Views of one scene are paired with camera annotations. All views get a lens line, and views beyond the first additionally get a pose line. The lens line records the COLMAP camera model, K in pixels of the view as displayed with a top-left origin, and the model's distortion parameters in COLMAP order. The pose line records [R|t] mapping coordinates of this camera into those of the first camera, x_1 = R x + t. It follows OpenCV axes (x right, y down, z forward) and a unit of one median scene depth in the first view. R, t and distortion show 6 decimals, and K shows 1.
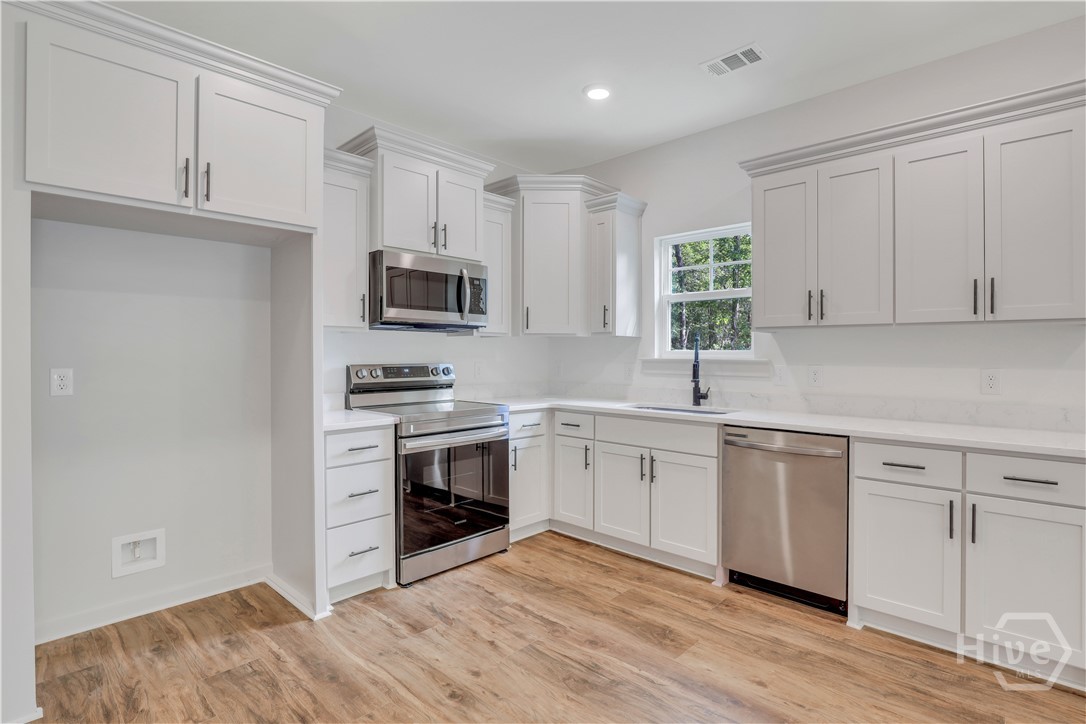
lens RADIAL K [[538.6, 0, 551.2], [0, 538.6, 354.1], [0, 0, 1]] dist [-0.021969, 0.000185]
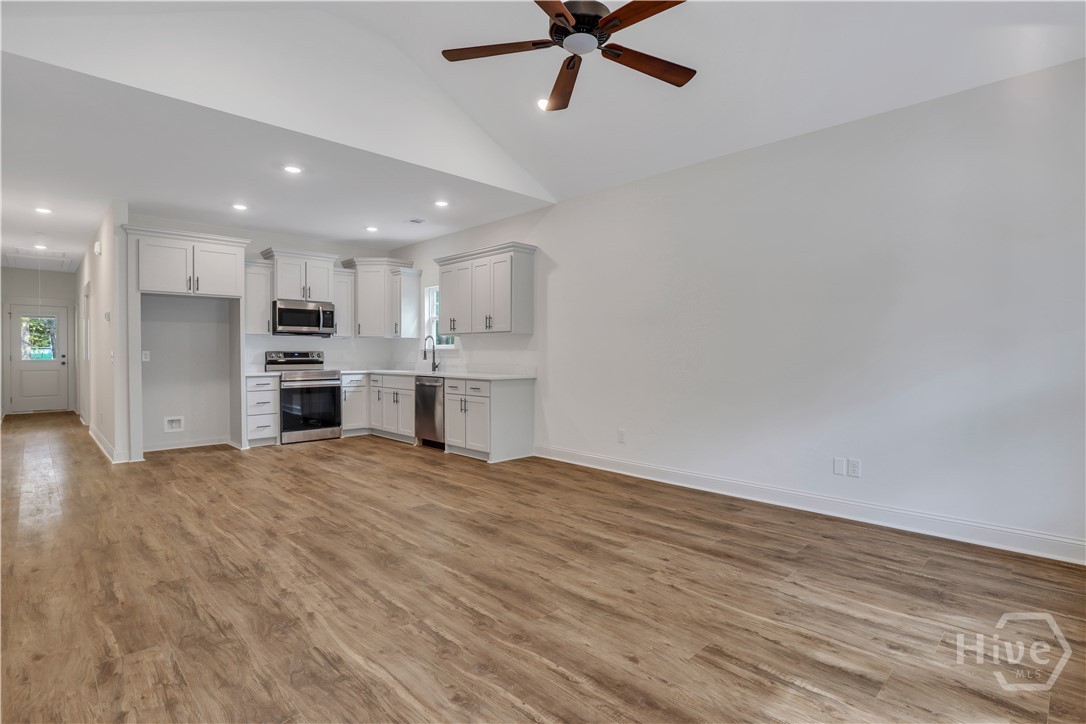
lens RADIAL K [[535.6, 0, 554.4], [0, 535.6, 358.4], [0, 0, 1]] dist [-0.026920, 0.000505]
pose [[0.999632, -0.001654, -0.027073, 0.912141], [0.001890, 0.999961, 0.008673, 0.033761], [0.027057, -0.008721, 0.999596, -1.211341]]
